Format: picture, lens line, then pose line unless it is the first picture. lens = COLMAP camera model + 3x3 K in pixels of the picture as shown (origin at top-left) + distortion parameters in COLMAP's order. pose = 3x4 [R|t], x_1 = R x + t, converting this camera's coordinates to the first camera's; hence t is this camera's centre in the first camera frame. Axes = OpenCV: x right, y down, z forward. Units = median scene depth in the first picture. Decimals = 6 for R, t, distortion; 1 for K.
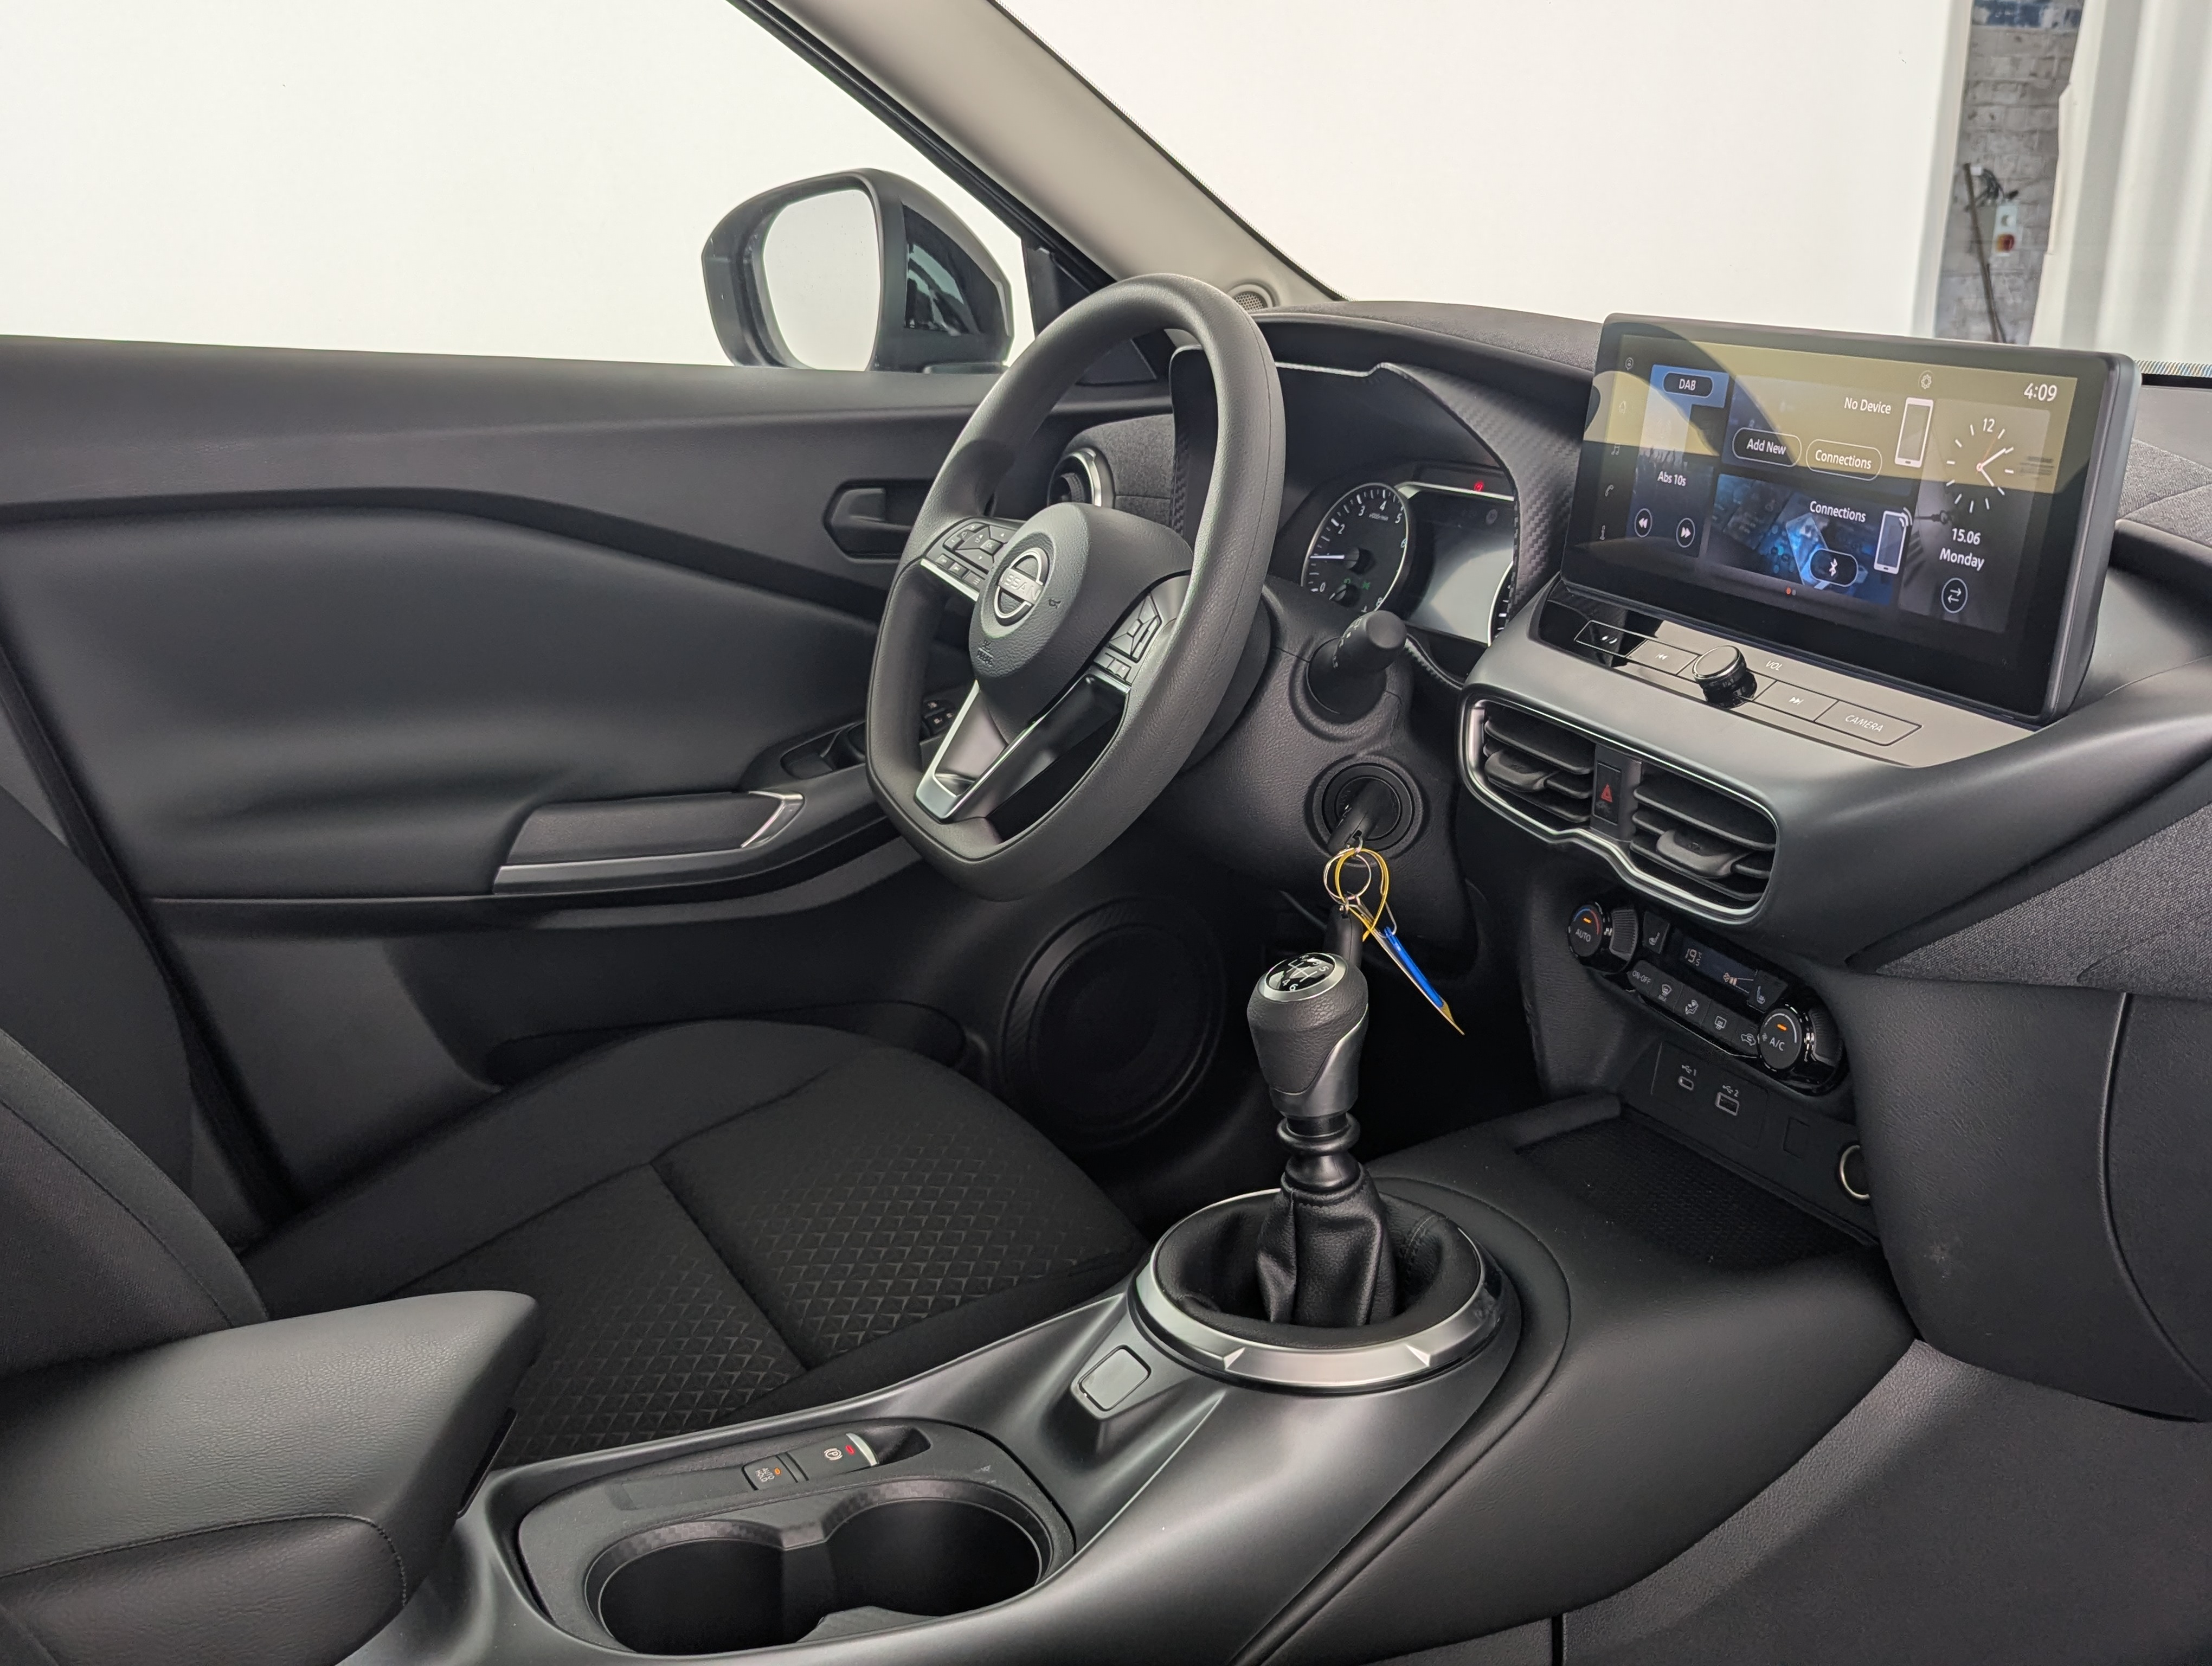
lens RADIAL K [[2128.7, 0, 1104.4], [0, 2128.7, 828.6], [0, 0, 1]] dist [0.039465, 0.000000]
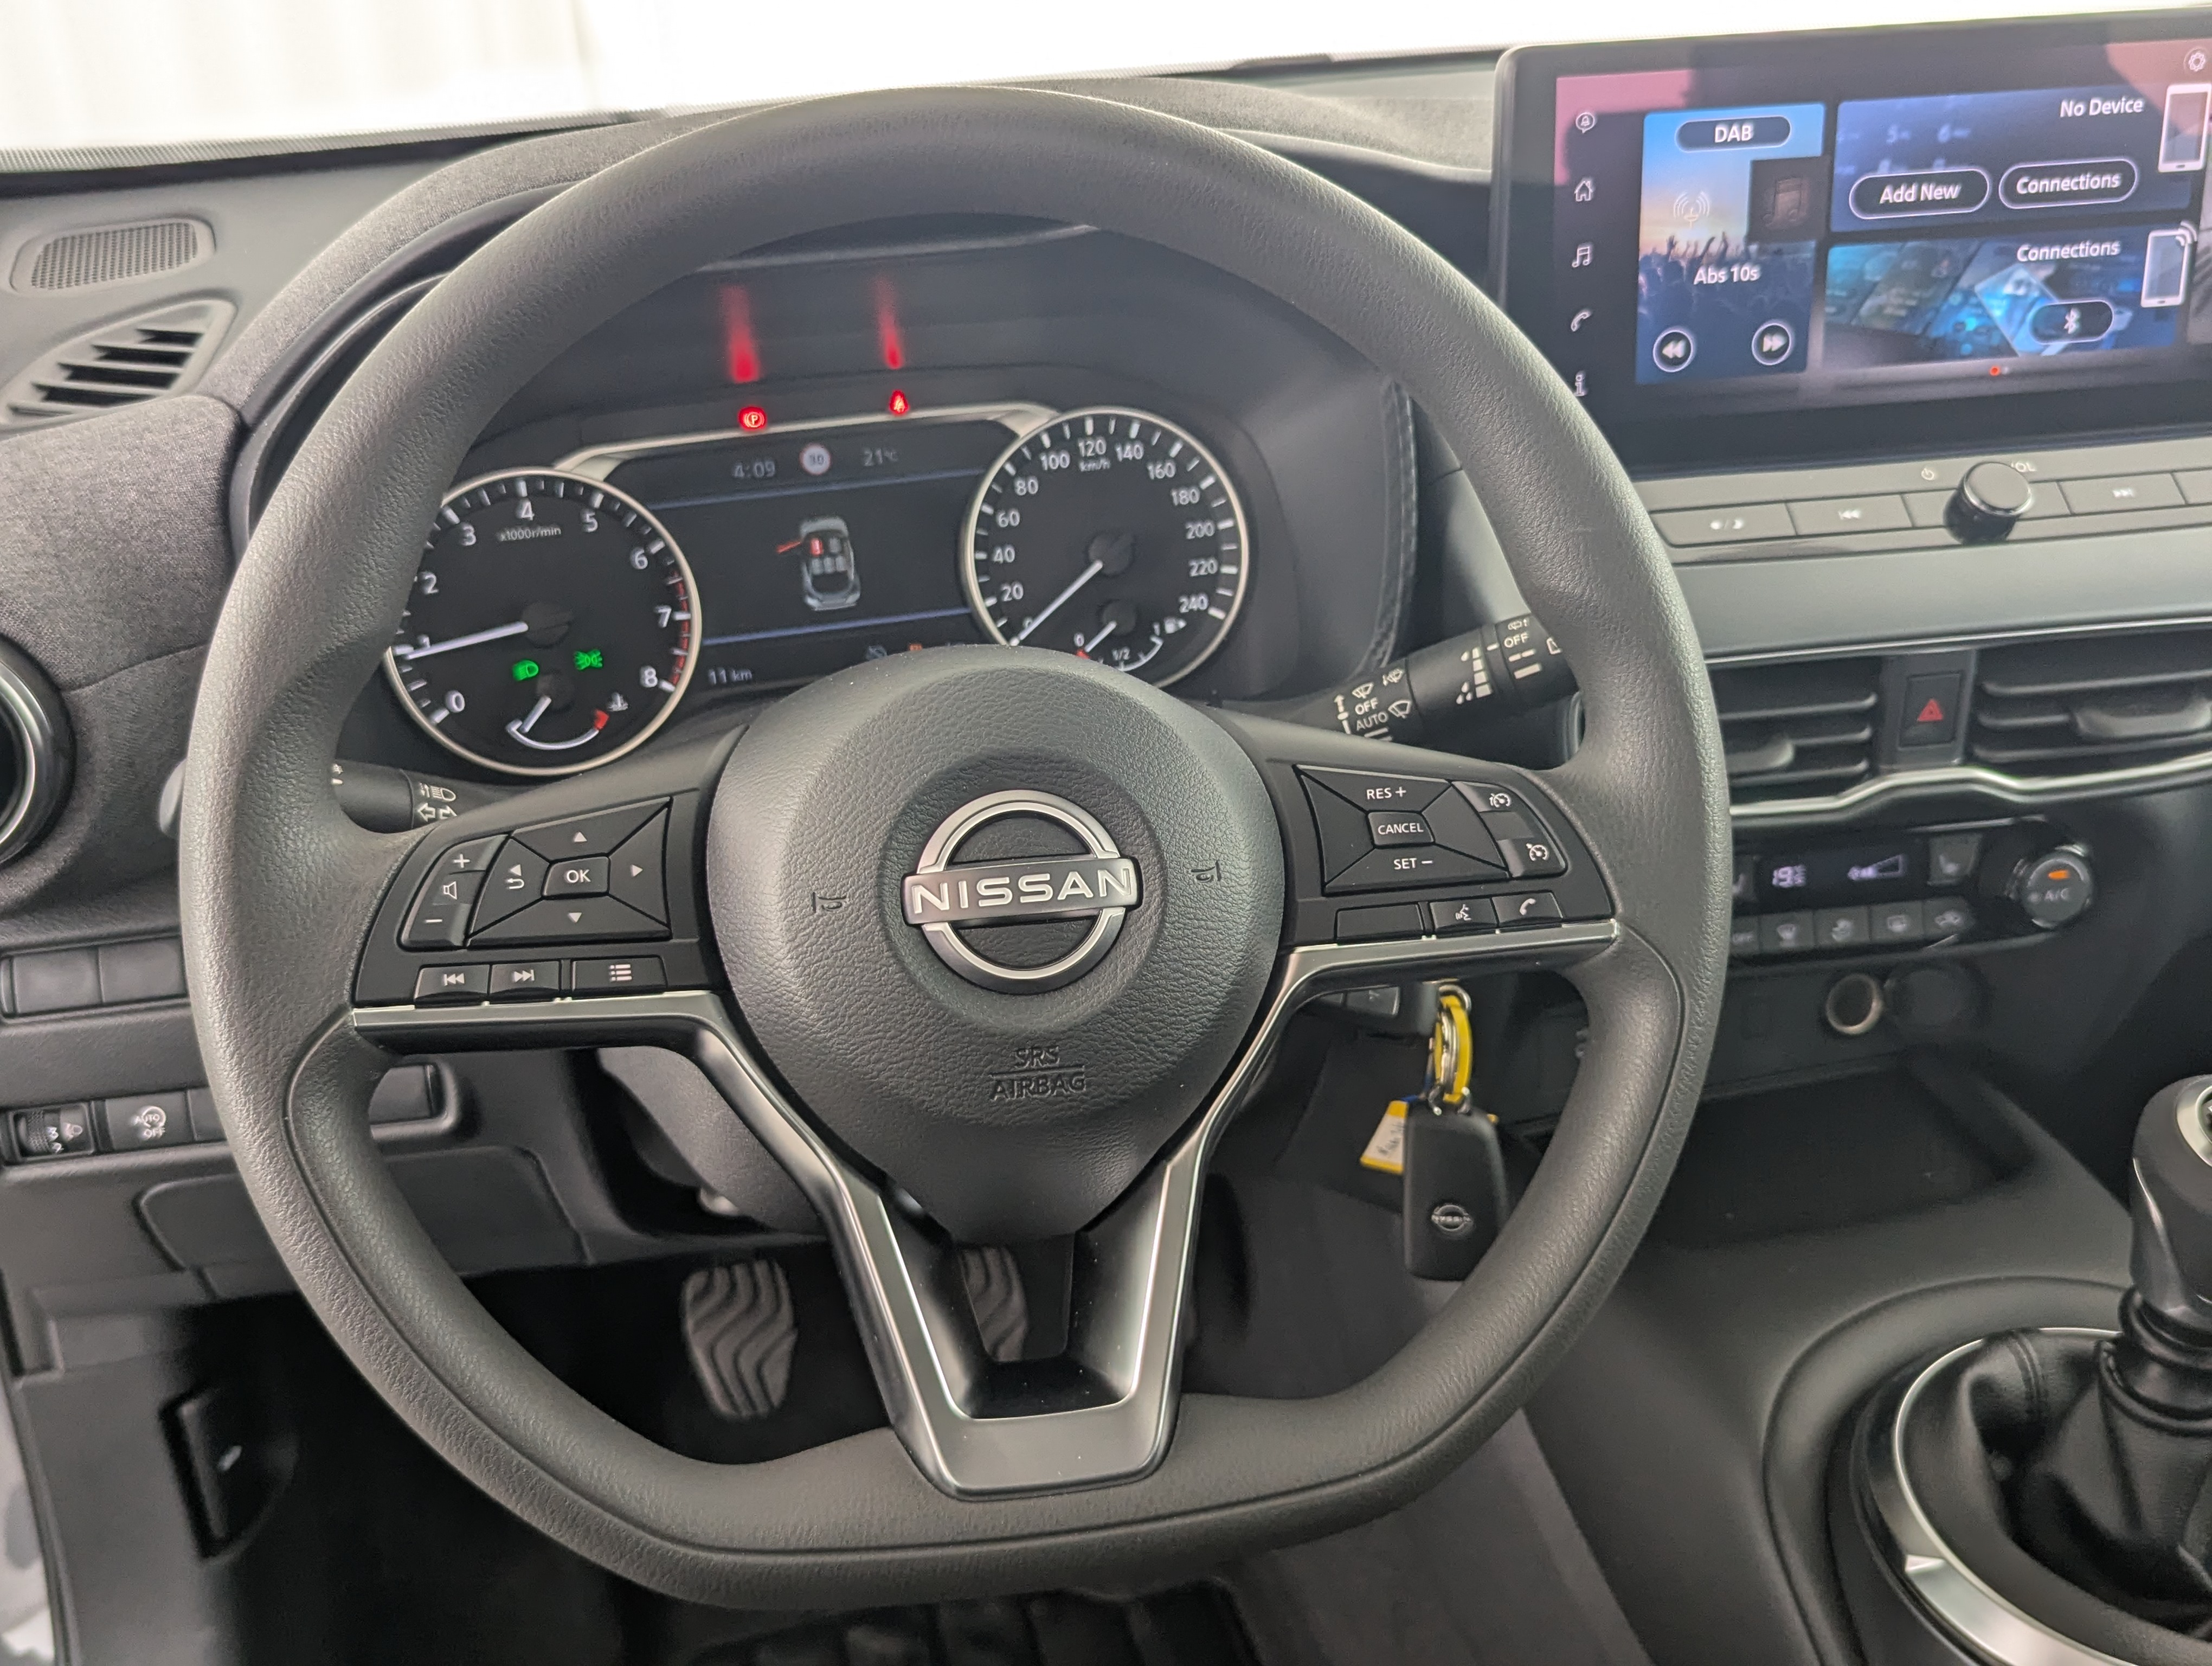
lens RADIAL K [[2128.7, 0, 1082.9], [0, 2128.7, 827.2], [0, 0, 1]] dist [0.039465, 0.000000]
pose [[0.221838, -0.427466, 0.876391, -0.500473], [0.309006, 0.883280, 0.352608, -0.341329], [-0.924826, 0.192589, 0.328035, 1.088144]]
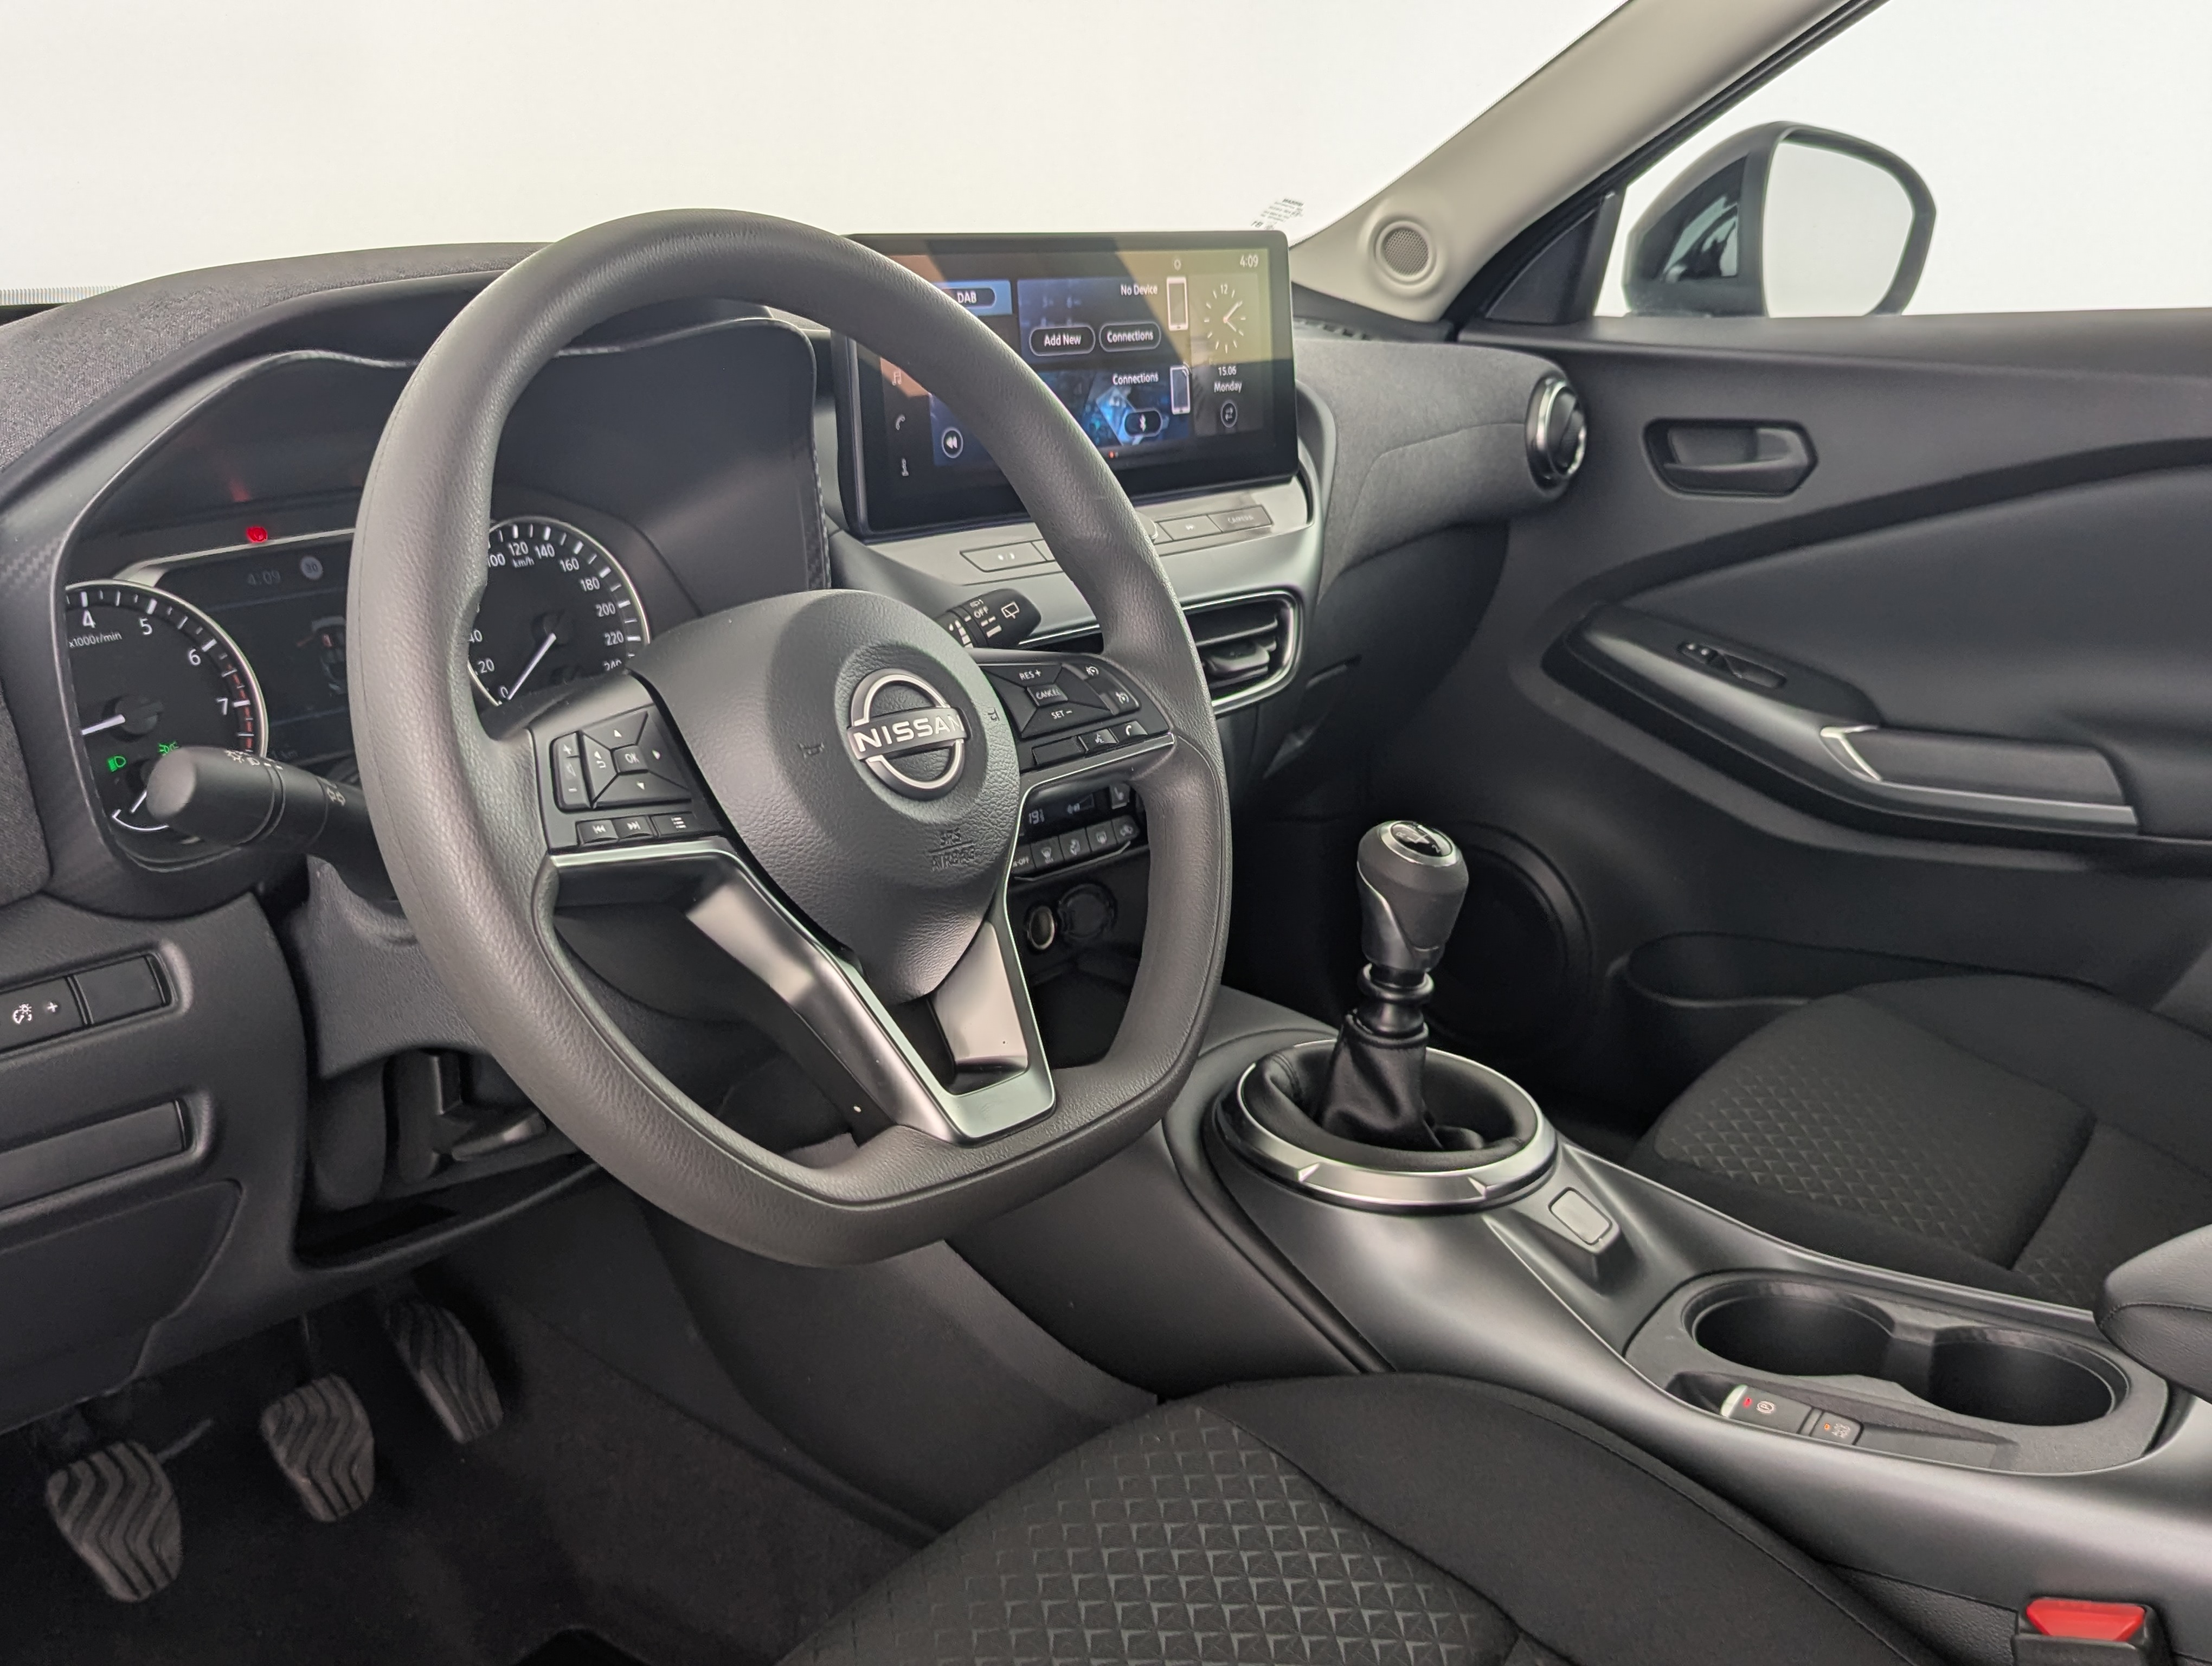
lens RADIAL K [[2128.7, 0, 1113.1], [0, 2128.7, 825.6], [0, 0, 1]] dist [0.039465, 0.000000]
pose [[-0.447289, -0.277959, 0.850101, -0.746241], [0.230324, 0.882627, 0.409781, -0.415914], [-0.864224, 0.379089, -0.330769, 1.477216]]
